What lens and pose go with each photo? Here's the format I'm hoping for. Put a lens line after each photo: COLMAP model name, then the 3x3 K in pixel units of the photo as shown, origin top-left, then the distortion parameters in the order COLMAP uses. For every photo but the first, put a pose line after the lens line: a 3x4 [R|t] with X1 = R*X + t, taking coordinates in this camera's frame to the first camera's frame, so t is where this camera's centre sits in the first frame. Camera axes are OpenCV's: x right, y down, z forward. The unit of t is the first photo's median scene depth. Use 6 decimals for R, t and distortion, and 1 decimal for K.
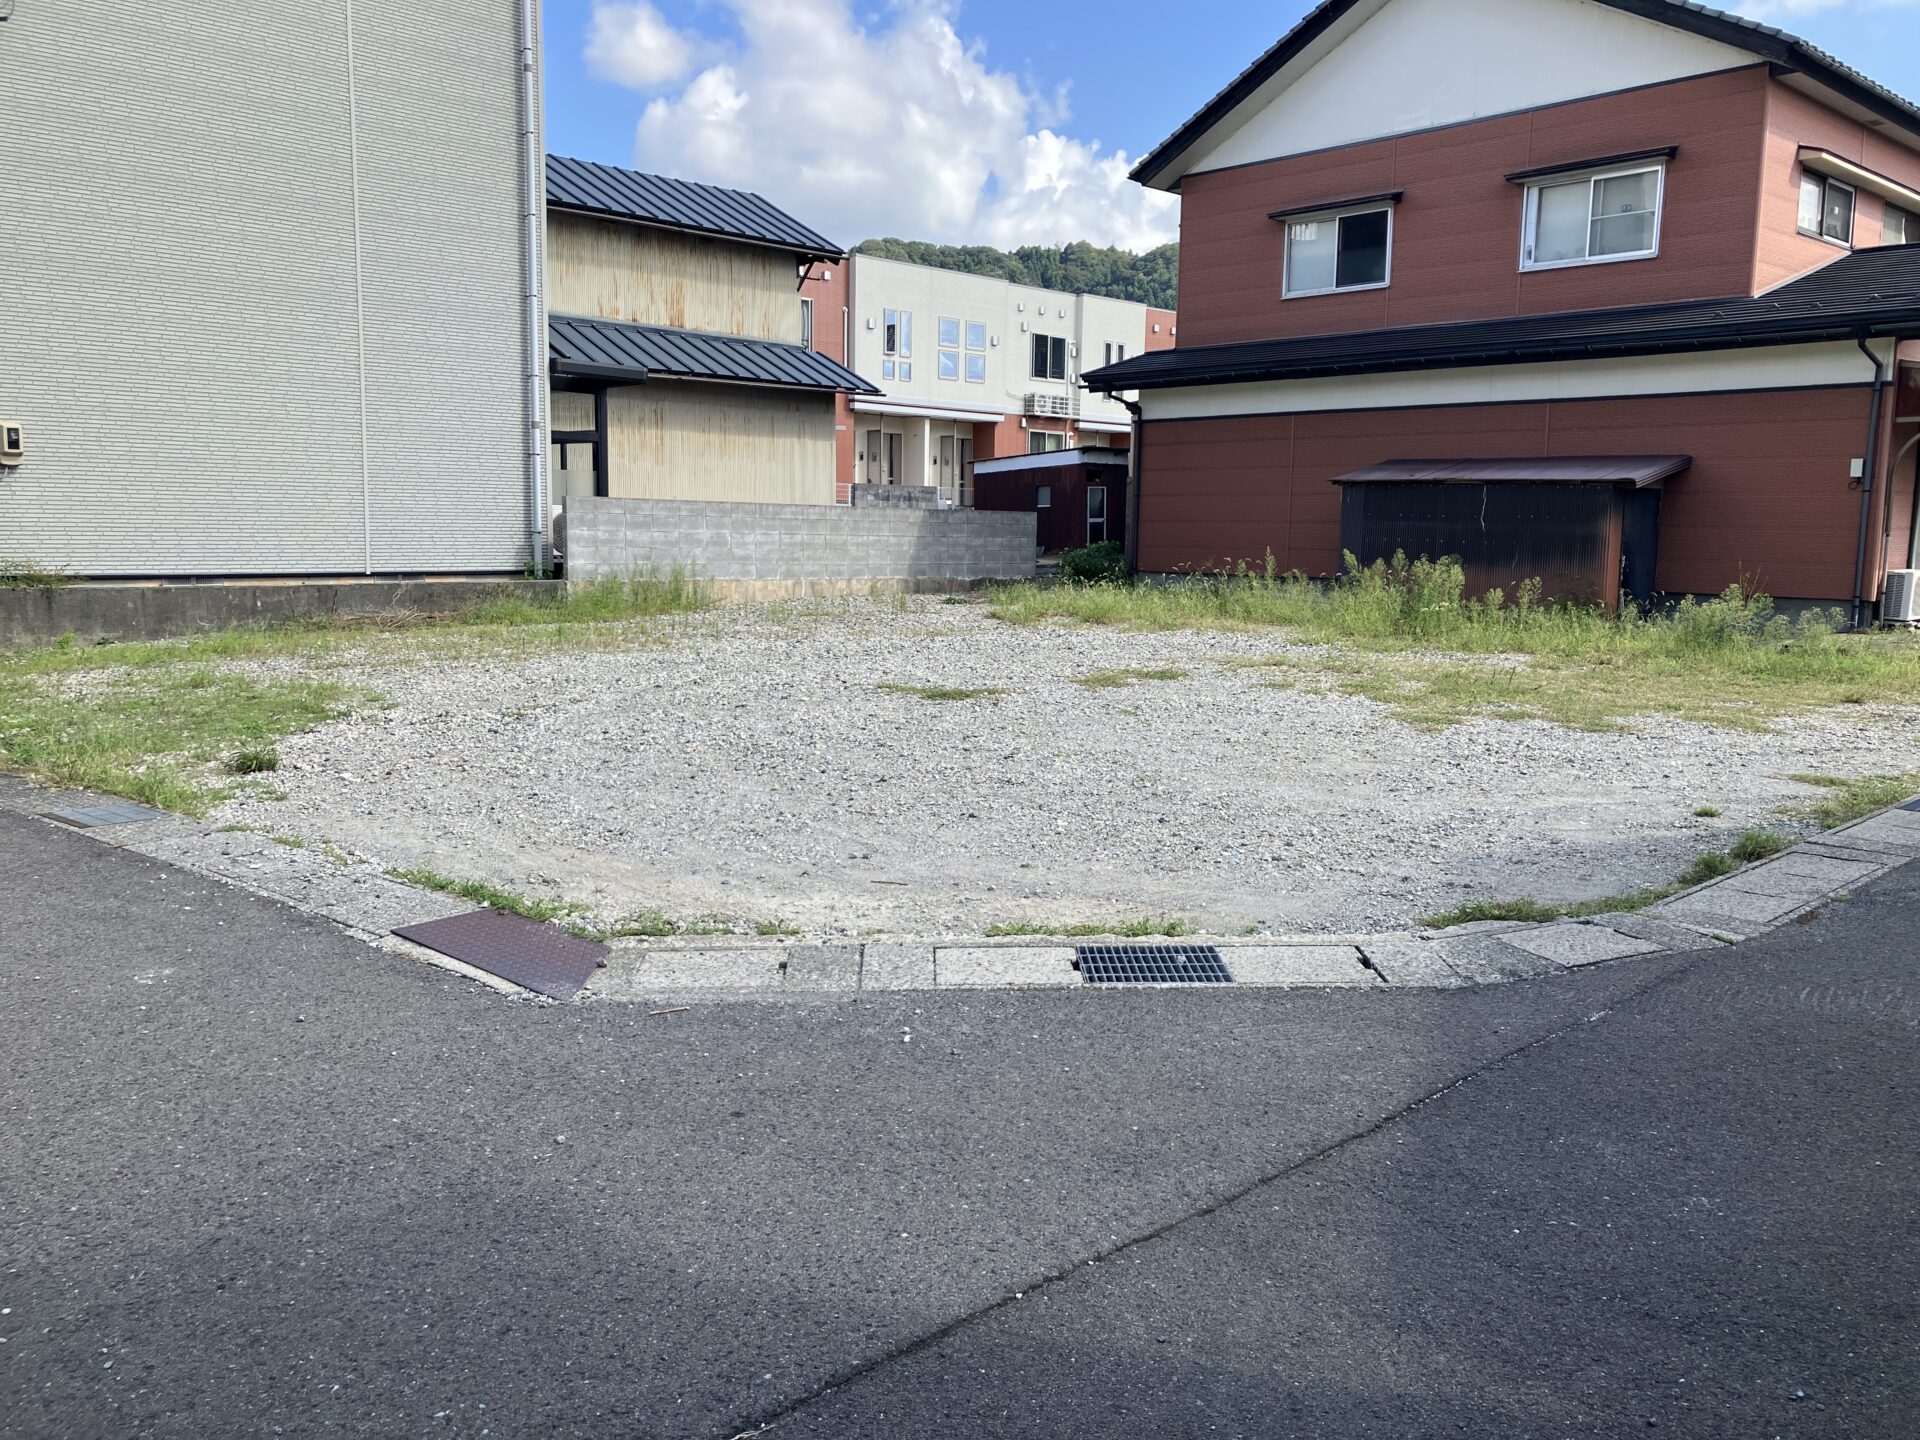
lens RADIAL K [[1559.3, 0, 956.4], [0, 1559.3, 739.5], [0, 0, 1]] dist [0.077106, -0.137956]
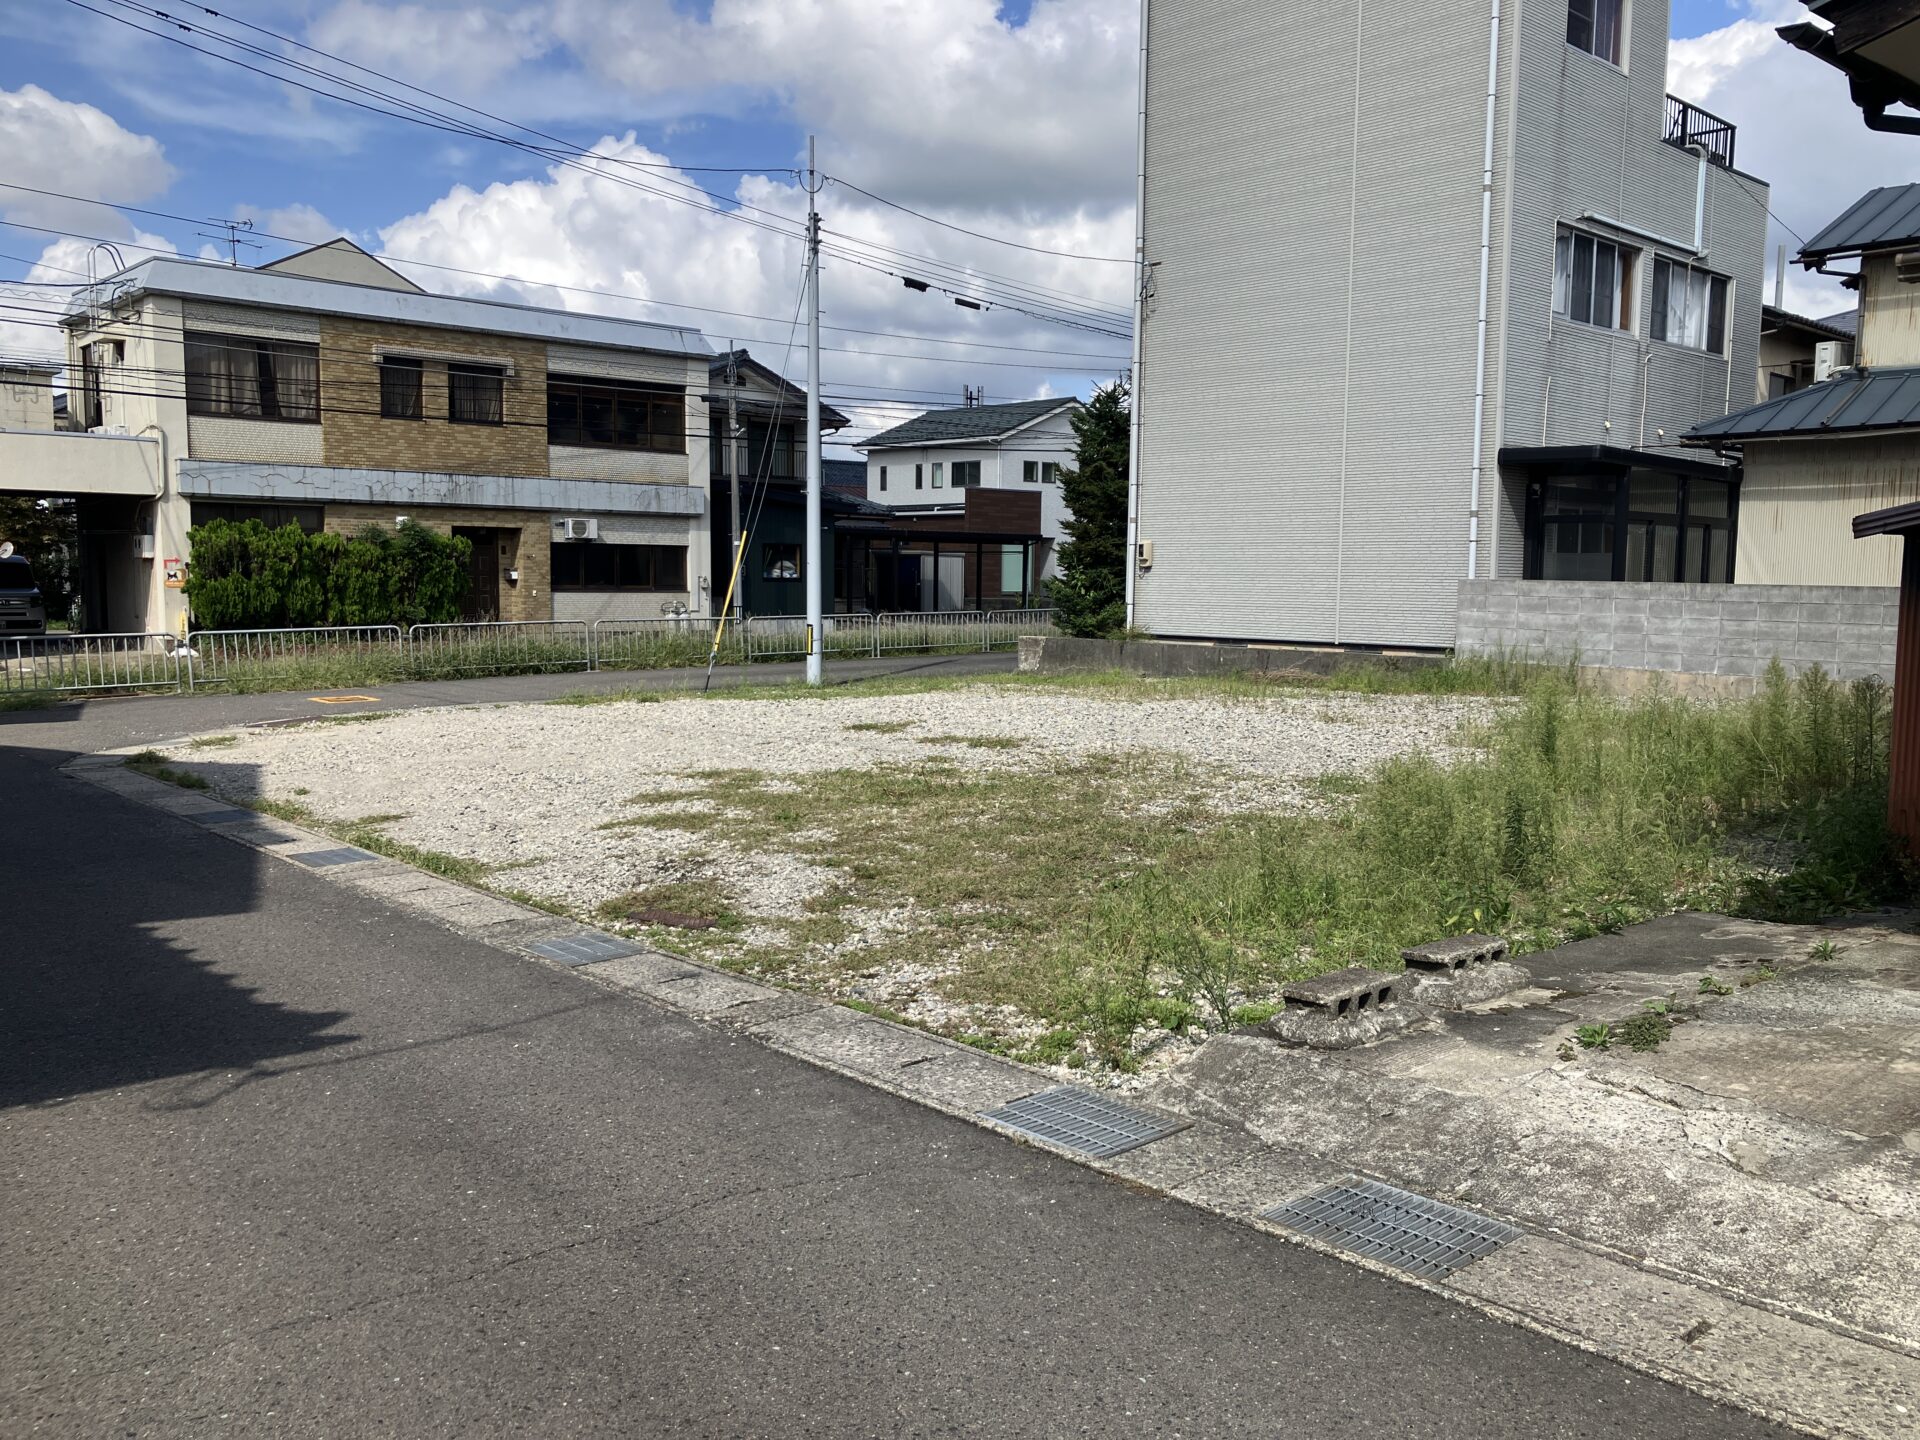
lens RADIAL K [[1559.3, 0, 956.4], [0, 1559.3, 739.5], [0, 0, 1]] dist [0.077106, -0.137956]
pose [[-0.030553, 0.090397, -0.995437, 0.764633], [-0.150010, 0.984208, 0.093982, -0.089721], [0.988212, 0.152197, -0.016510, 0.642218]]
